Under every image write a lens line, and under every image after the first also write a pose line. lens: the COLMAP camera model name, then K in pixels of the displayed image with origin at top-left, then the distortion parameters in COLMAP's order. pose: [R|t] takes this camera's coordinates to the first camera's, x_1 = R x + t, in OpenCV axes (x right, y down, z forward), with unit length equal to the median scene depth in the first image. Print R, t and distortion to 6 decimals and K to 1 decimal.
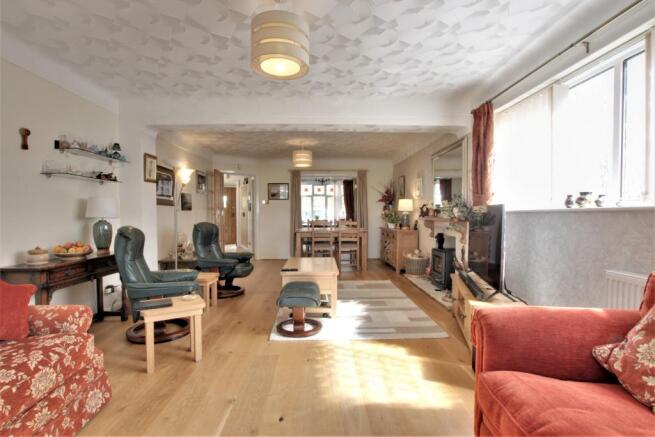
lens RADIAL K [[307.3, 0, 327.5], [0, 307.3, 222.0], [0, 0, 1]] dist [-0.045120, 0.011002]
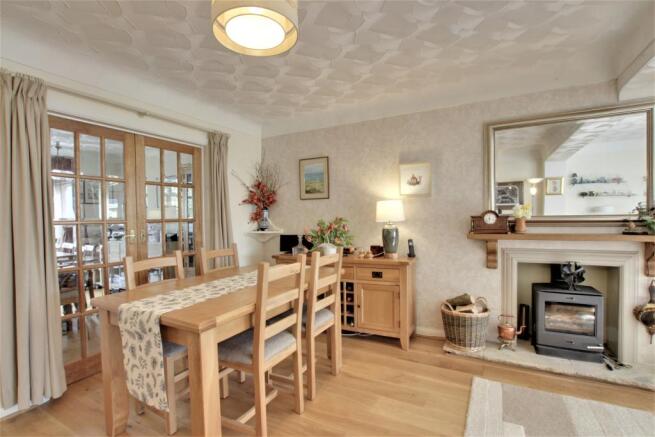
lens RADIAL K [[307.3, 0, 327.5], [0, 307.3, 222.0], [0, 0, 1]] dist [-0.045120, 0.011002]
pose [[0.499329, -0.021792, 0.866138, -0.197006], [0.038550, 0.999252, 0.002917, -0.033270], [-0.865555, 0.031933, 0.499796, 0.641964]]
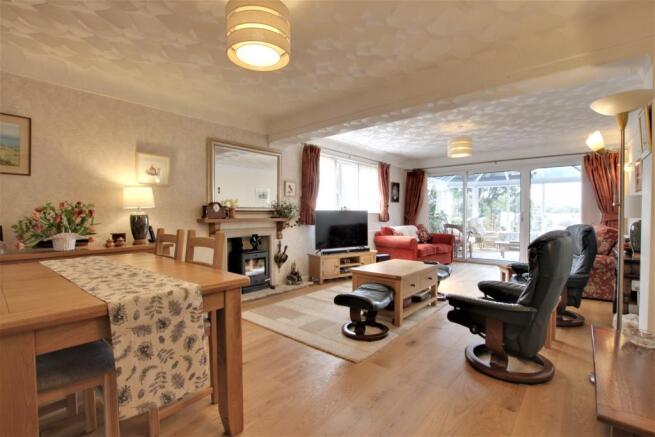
lens RADIAL K [[307.3, 0, 327.5], [0, 307.3, 222.0], [0, 0, 1]] dist [-0.045120, 0.011002]
pose [[-0.750650, -0.008335, 0.660648, -0.259305], [0.022533, 0.999016, 0.038208, -0.020650], [-0.660316, 0.043567, -0.749723, 0.907151]]
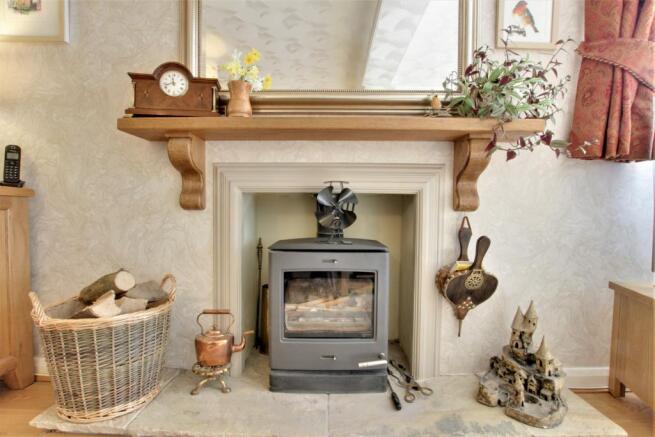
lens RADIAL K [[307.3, 0, 327.5], [0, 307.3, 222.0], [0, 0, 1]] dist [-0.045120, 0.011002]
pose [[0.032864, -0.035056, 0.998845, 0.057463], [0.016203, 0.999272, 0.034538, 0.034345], [-0.999328, 0.015049, 0.033408, 0.576558]]
